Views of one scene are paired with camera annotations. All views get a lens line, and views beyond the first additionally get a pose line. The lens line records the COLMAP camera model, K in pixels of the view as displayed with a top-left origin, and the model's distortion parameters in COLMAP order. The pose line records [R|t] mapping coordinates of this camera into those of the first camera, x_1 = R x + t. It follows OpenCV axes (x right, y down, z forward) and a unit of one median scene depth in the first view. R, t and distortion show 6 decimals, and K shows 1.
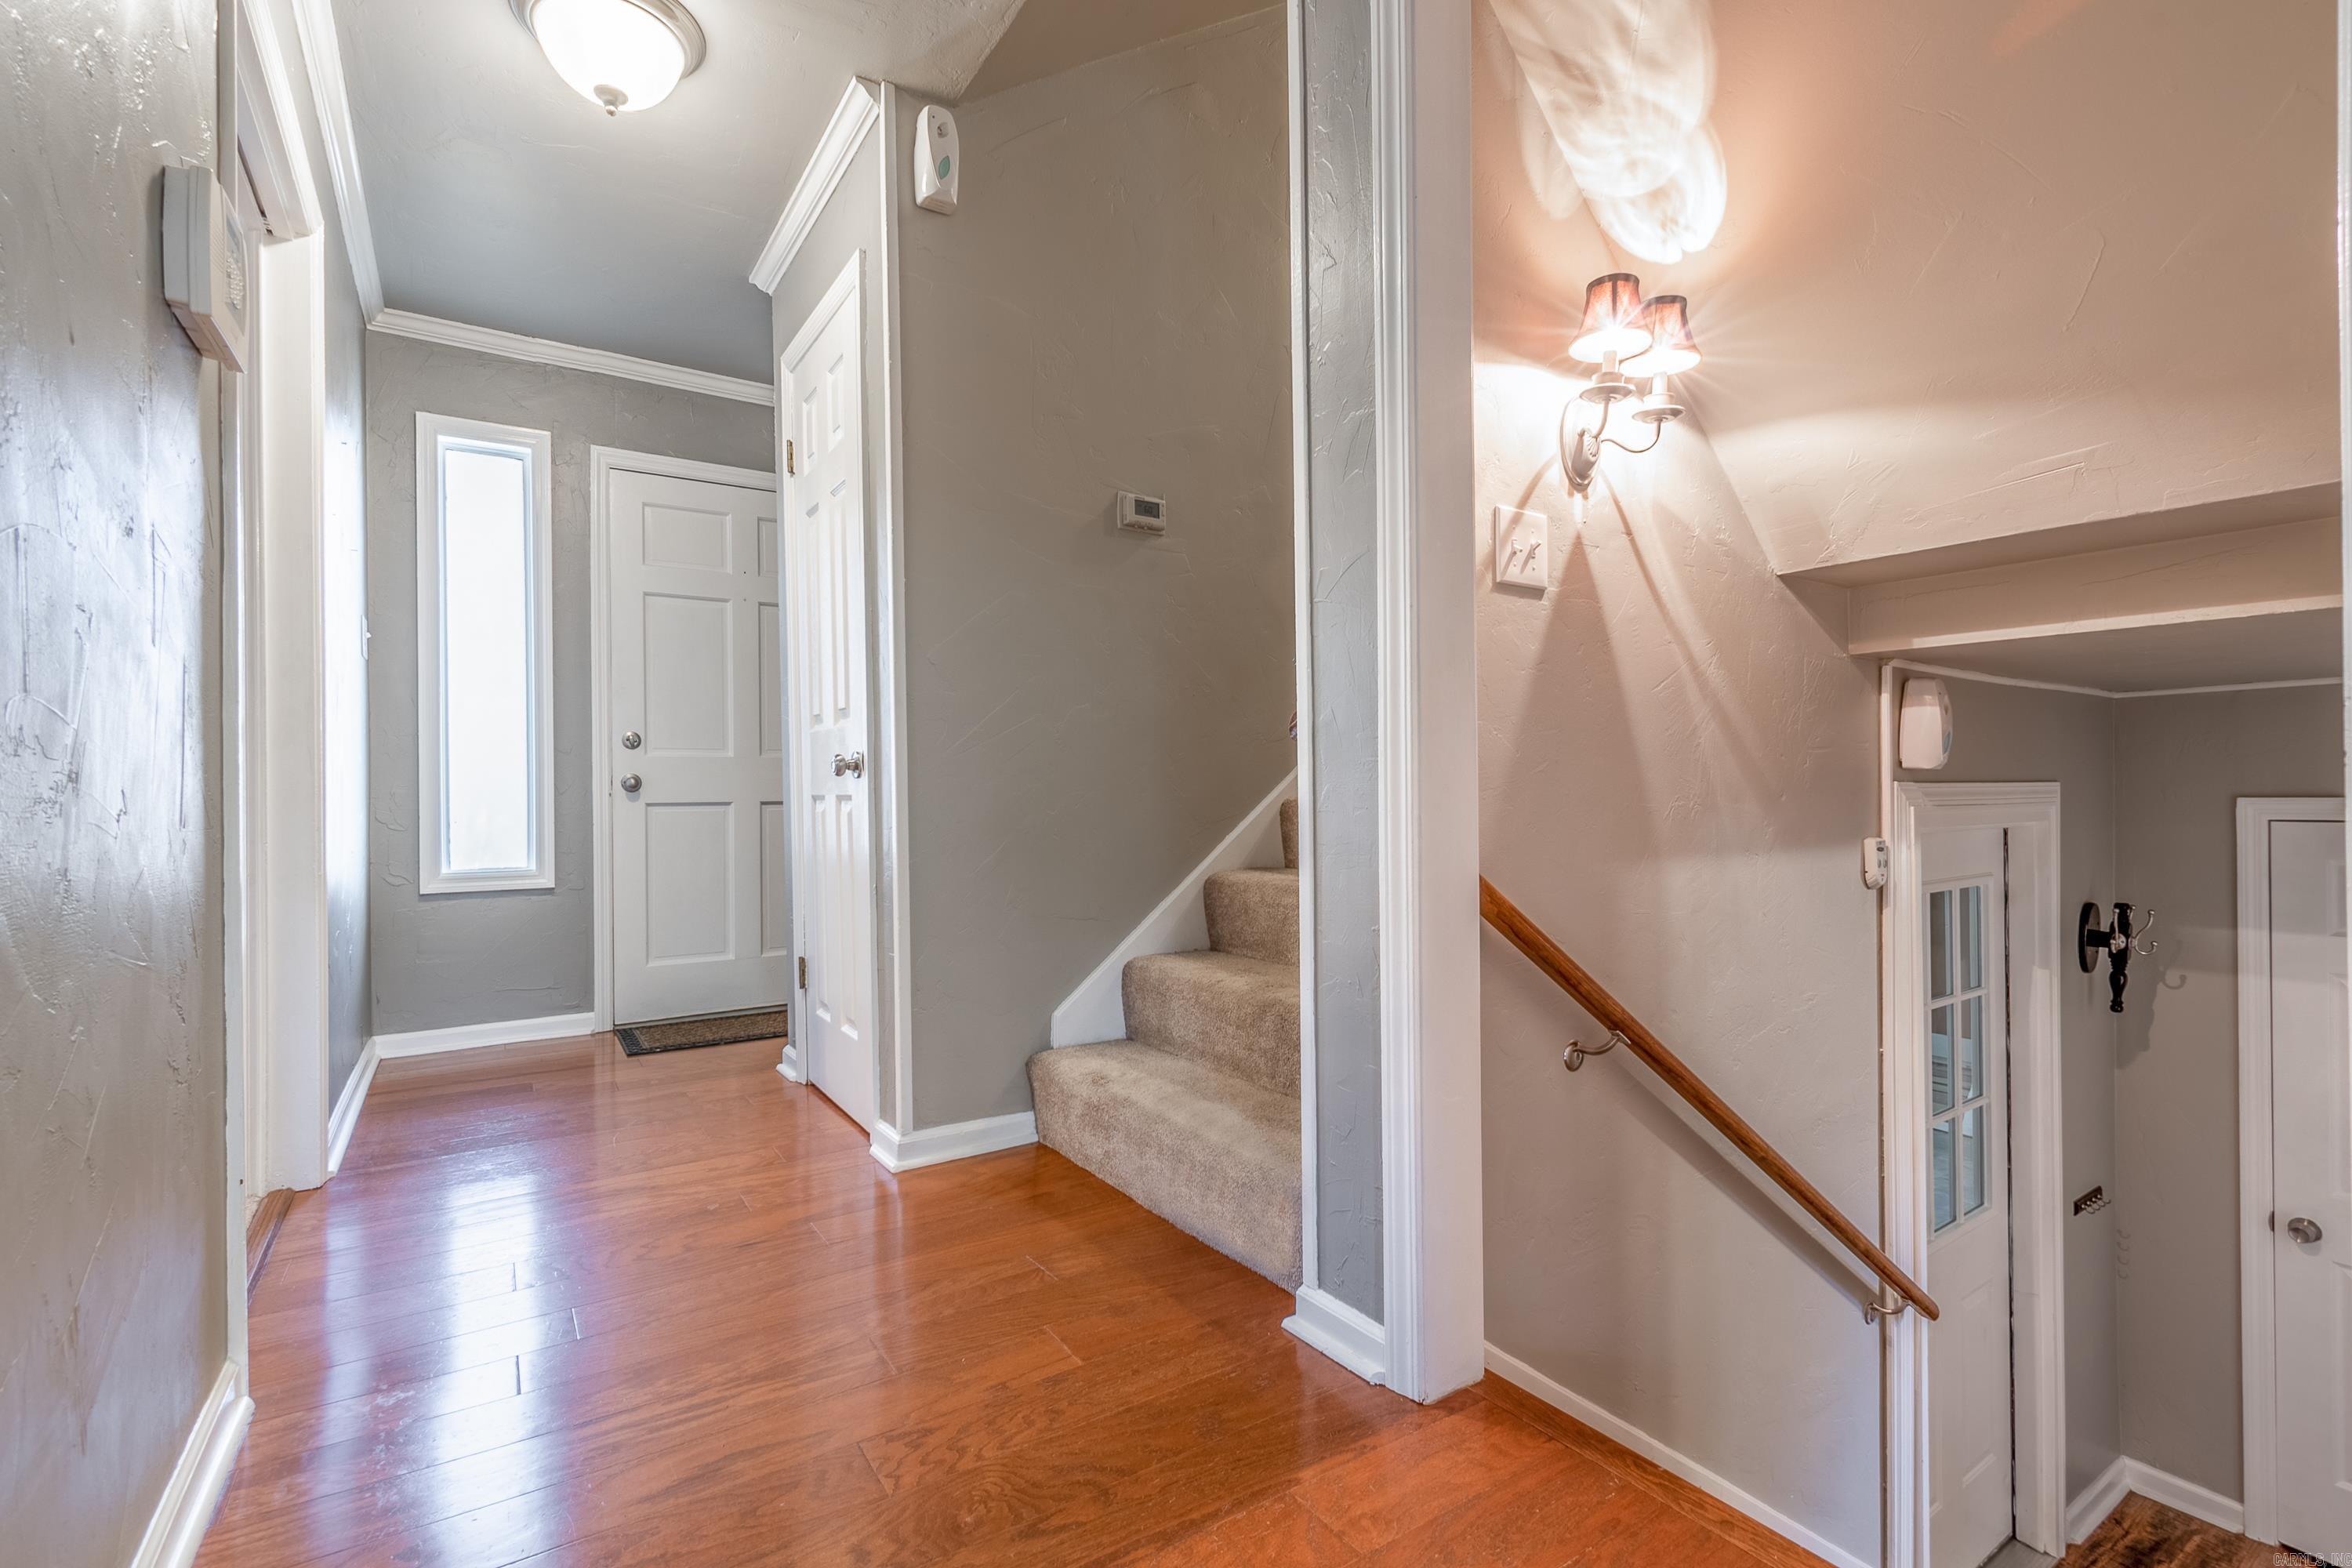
lens RADIAL K [[1058.8, 0, 1167.0], [0, 1058.8, 790.9], [0, 0, 1]] dist [0.003940, -0.000070]
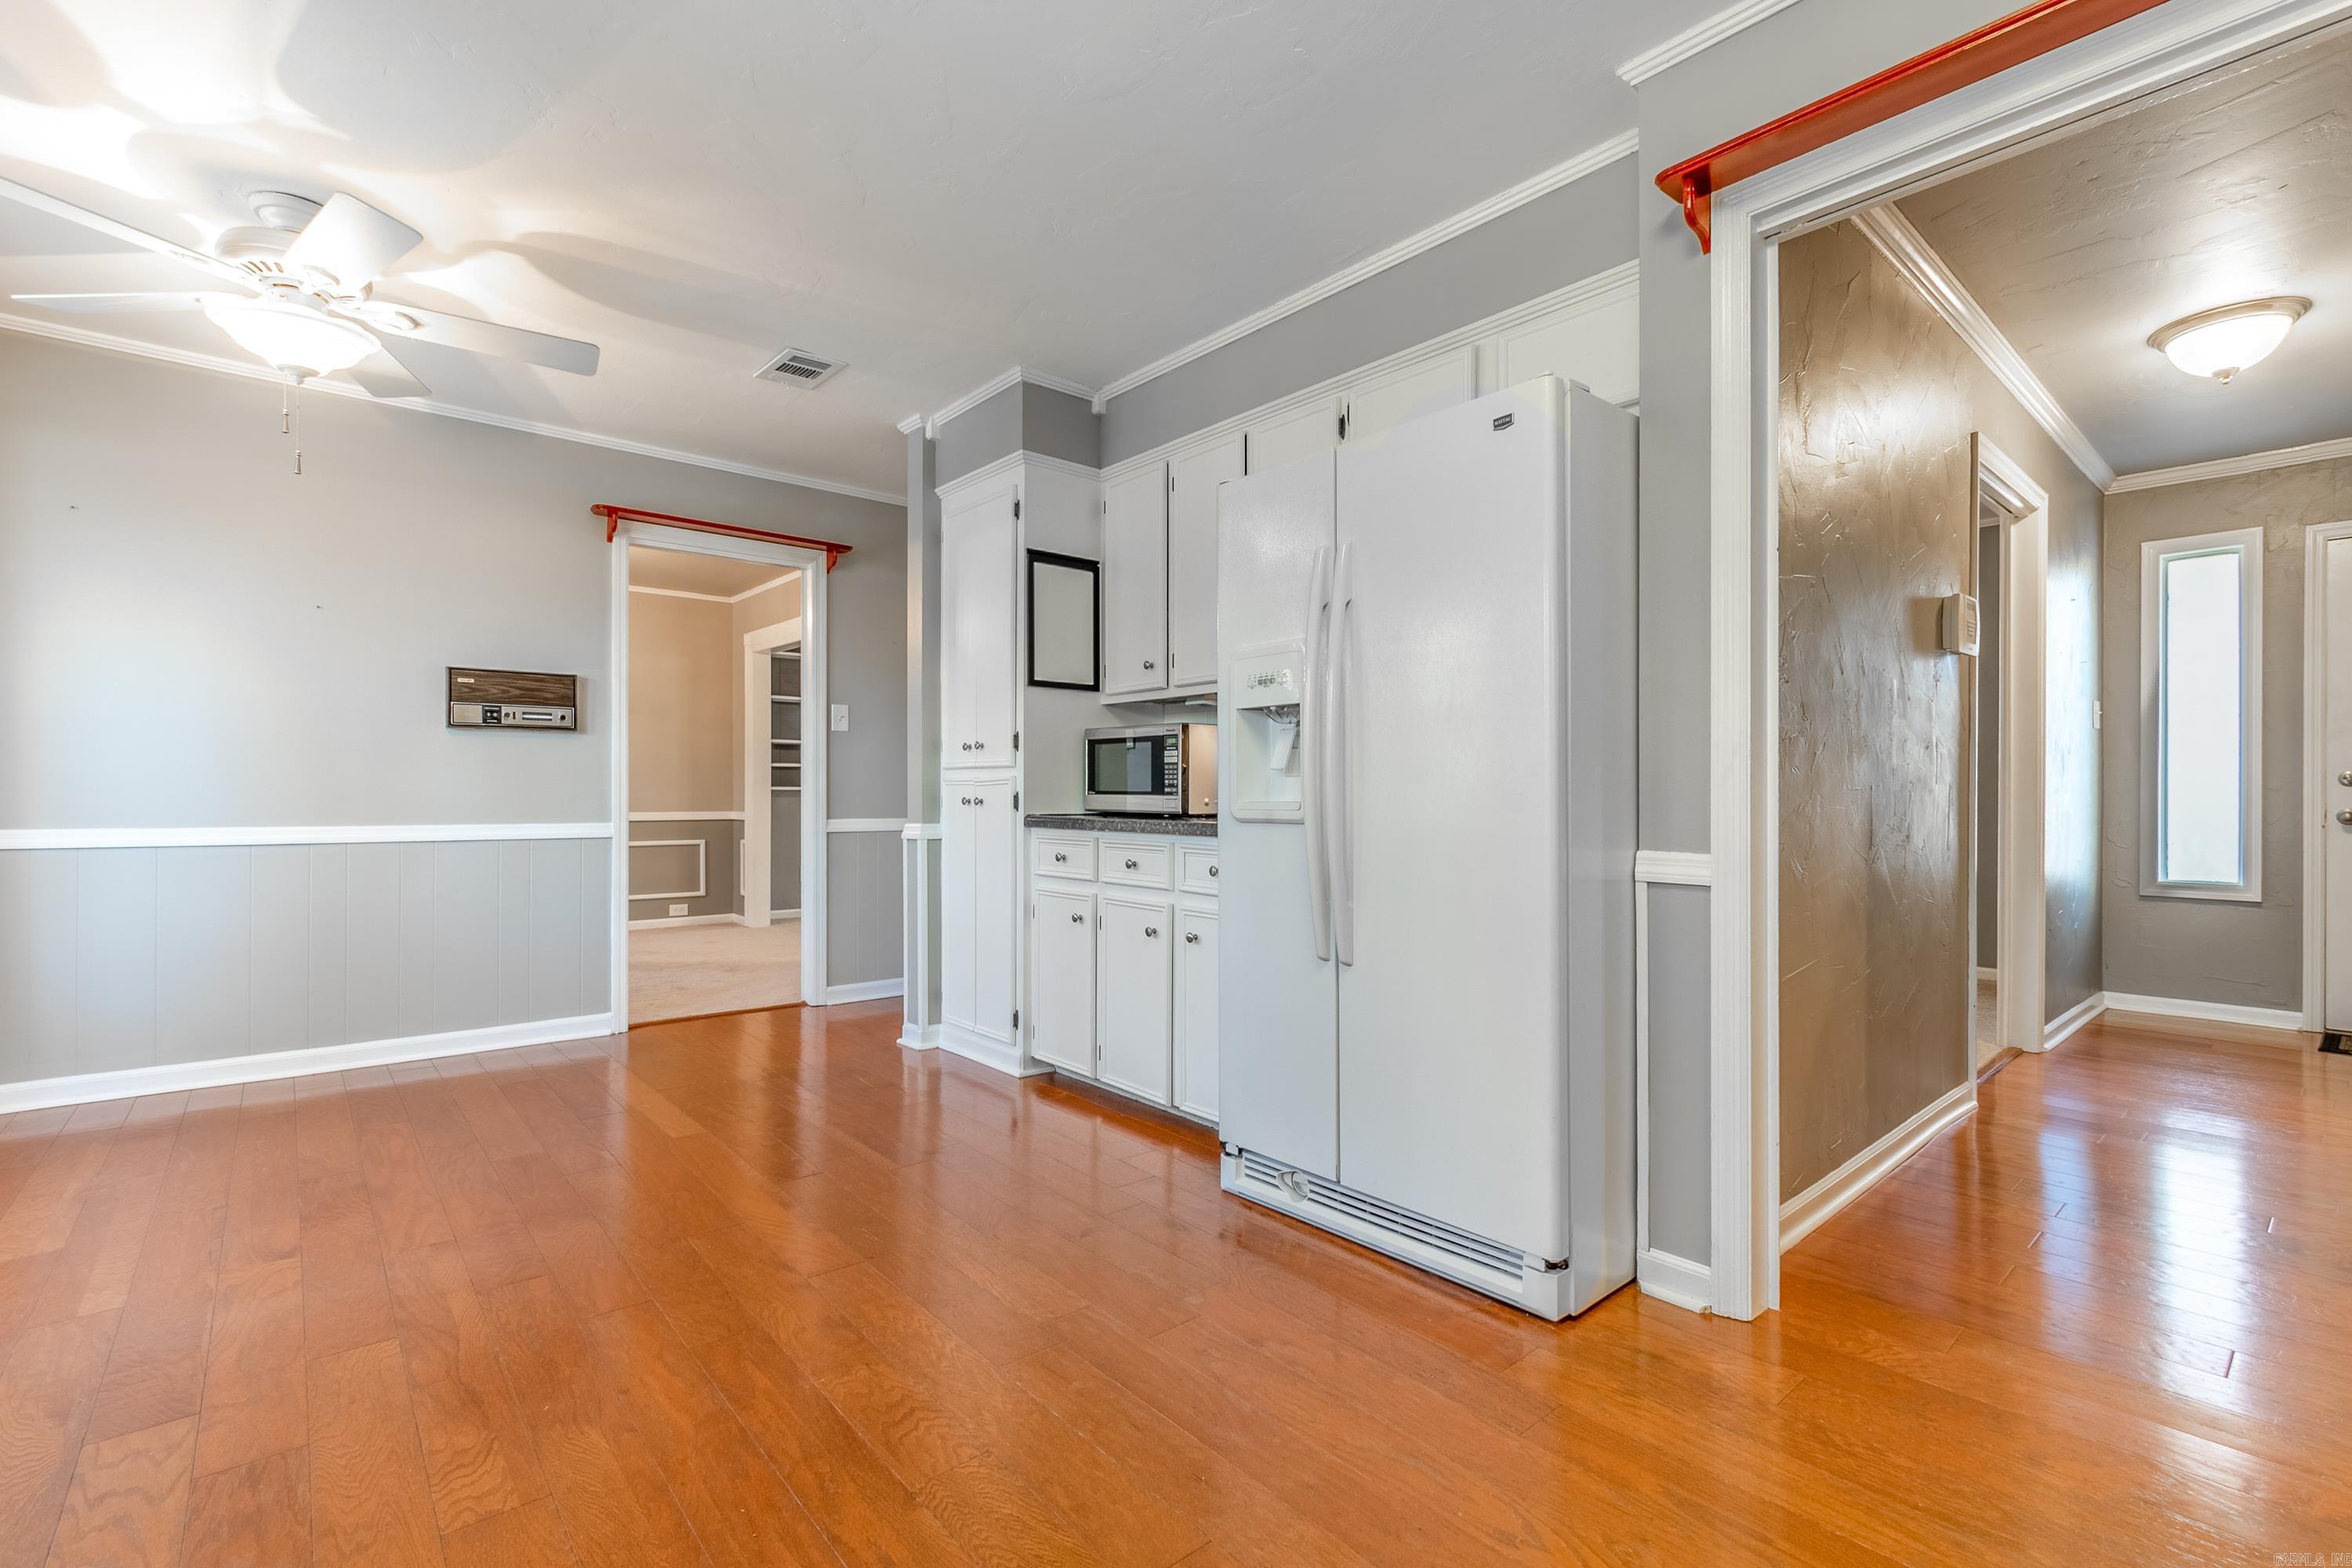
lens RADIAL K [[1038.3, 0, 1173.3], [0, 1038.3, 794.1], [0, 0, 1]] dist [0.001564, -0.001743]
pose [[0.133068, 0.010267, -0.991054, 0.691362], [-0.002564, 0.999947, 0.010015, -0.065184], [0.991104, 0.001209, 0.133088, -0.627816]]
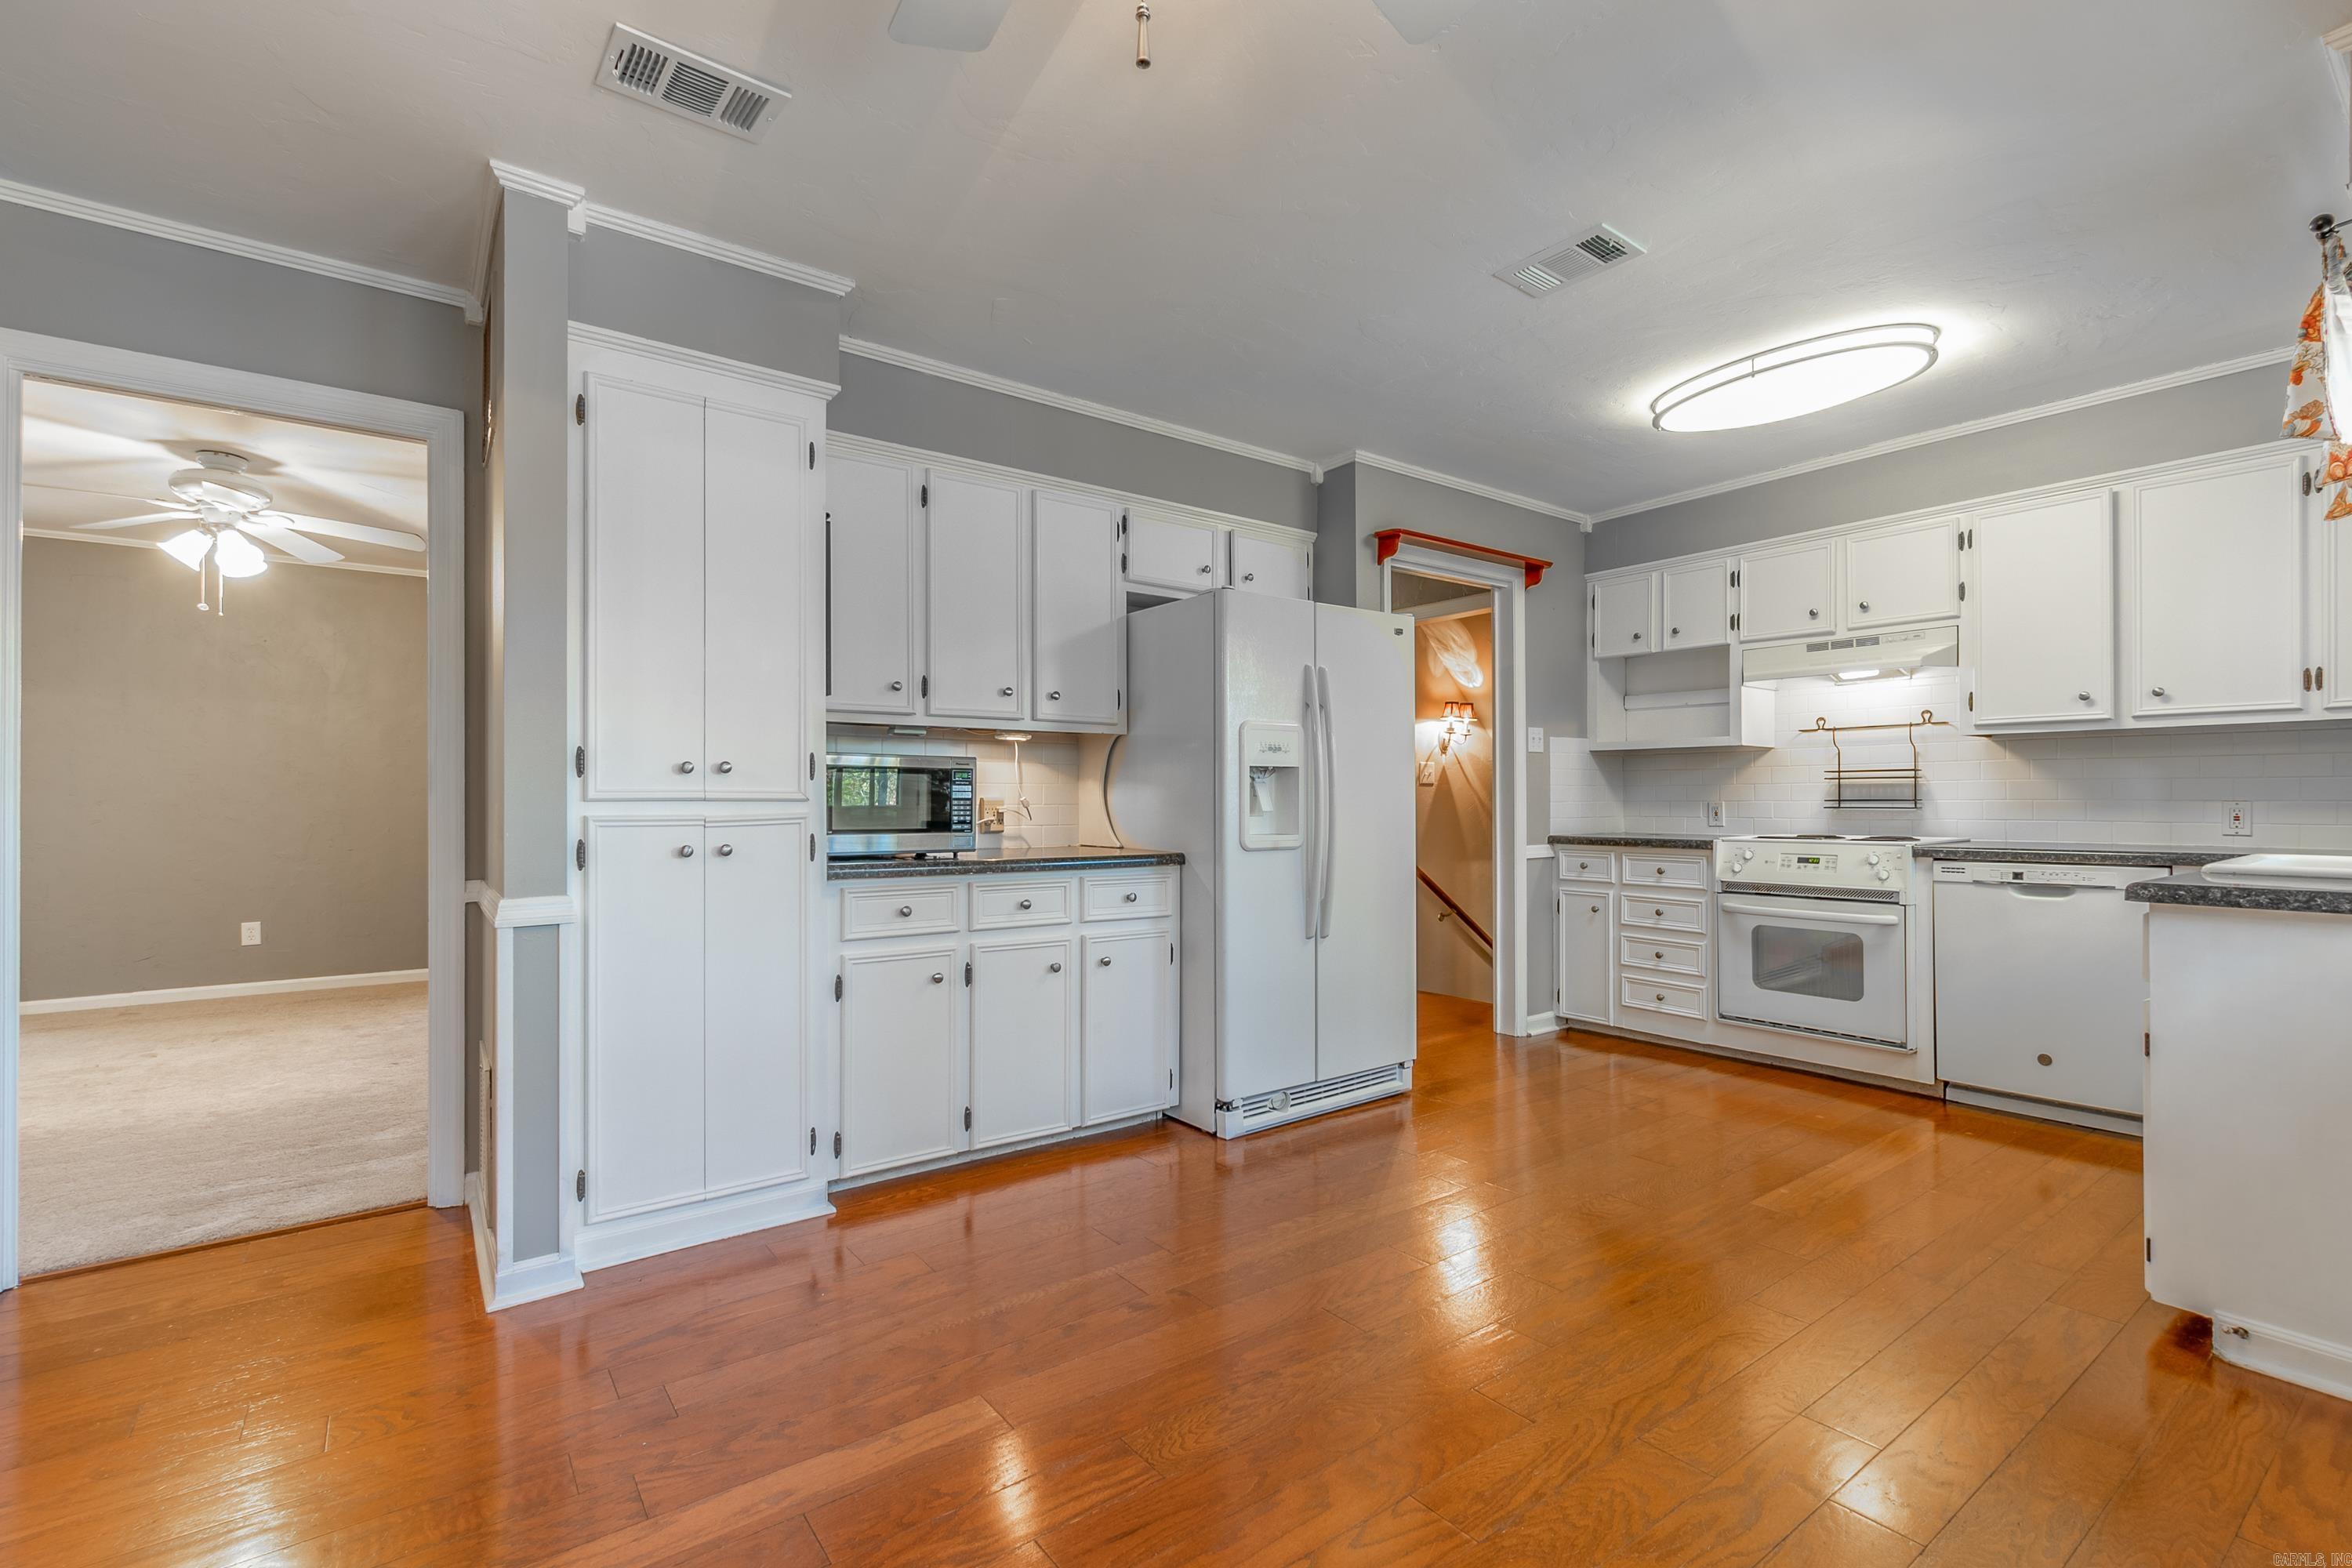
lens RADIAL K [[1038.3, 0, 1173.3], [0, 1038.3, 794.1], [0, 0, 1]] dist [0.001564, -0.001743]
pose [[0.998522, 0.009721, 0.053481, -0.523823], [-0.009366, 0.999932, -0.006886, -0.093114], [-0.053544, 0.006375, 0.998545, -1.816005]]
